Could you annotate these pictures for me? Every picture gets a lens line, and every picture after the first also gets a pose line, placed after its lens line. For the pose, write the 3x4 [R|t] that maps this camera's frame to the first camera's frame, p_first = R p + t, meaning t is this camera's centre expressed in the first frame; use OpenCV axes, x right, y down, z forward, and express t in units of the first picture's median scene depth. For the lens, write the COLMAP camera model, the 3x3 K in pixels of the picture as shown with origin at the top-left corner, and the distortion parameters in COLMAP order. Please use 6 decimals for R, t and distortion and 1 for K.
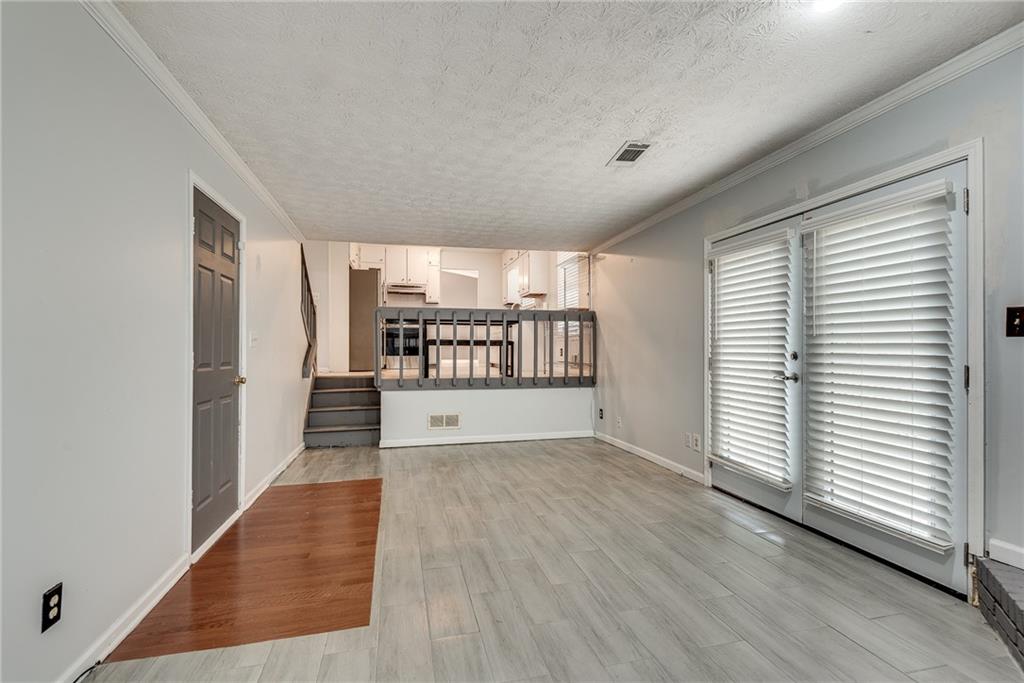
lens RADIAL K [[482.2, 0, 511.6], [0, 482.2, 344.0], [0, 0, 1]] dist [0.011301, -0.004800]
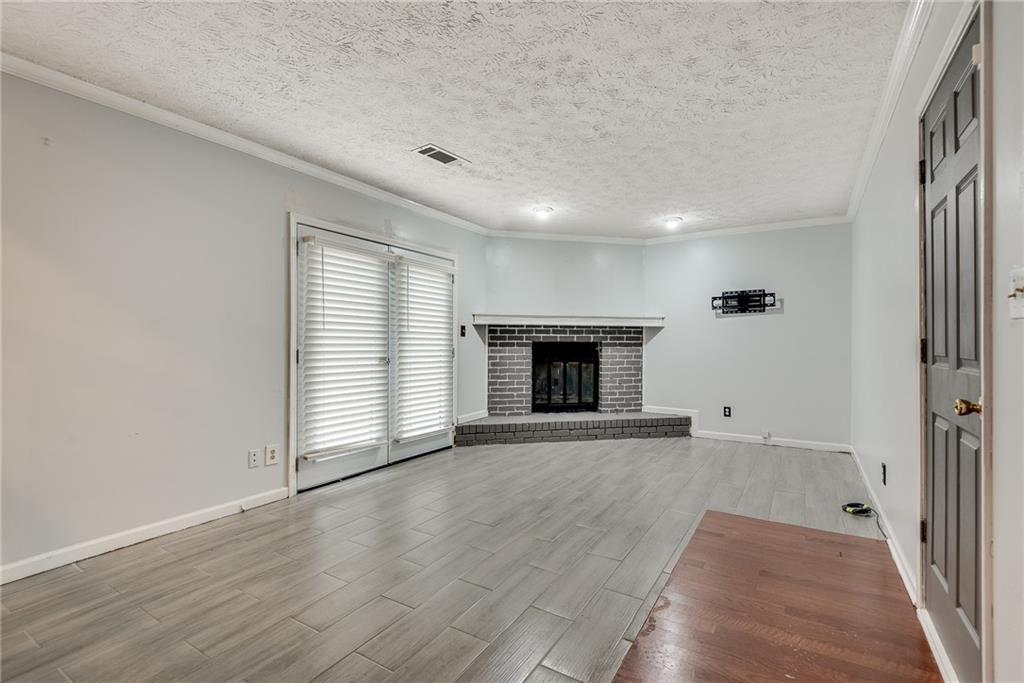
lens RADIAL K [[482.2, 0, 505.3], [0, 482.2, 340.3], [0, 0, 1]] dist [0.011301, -0.004800]
pose [[-0.709919, 0.006337, 0.704254, -0.629420], [-0.004277, 0.999902, -0.013309, 0.026336], [-0.704270, -0.012460, -0.709823, 1.729852]]
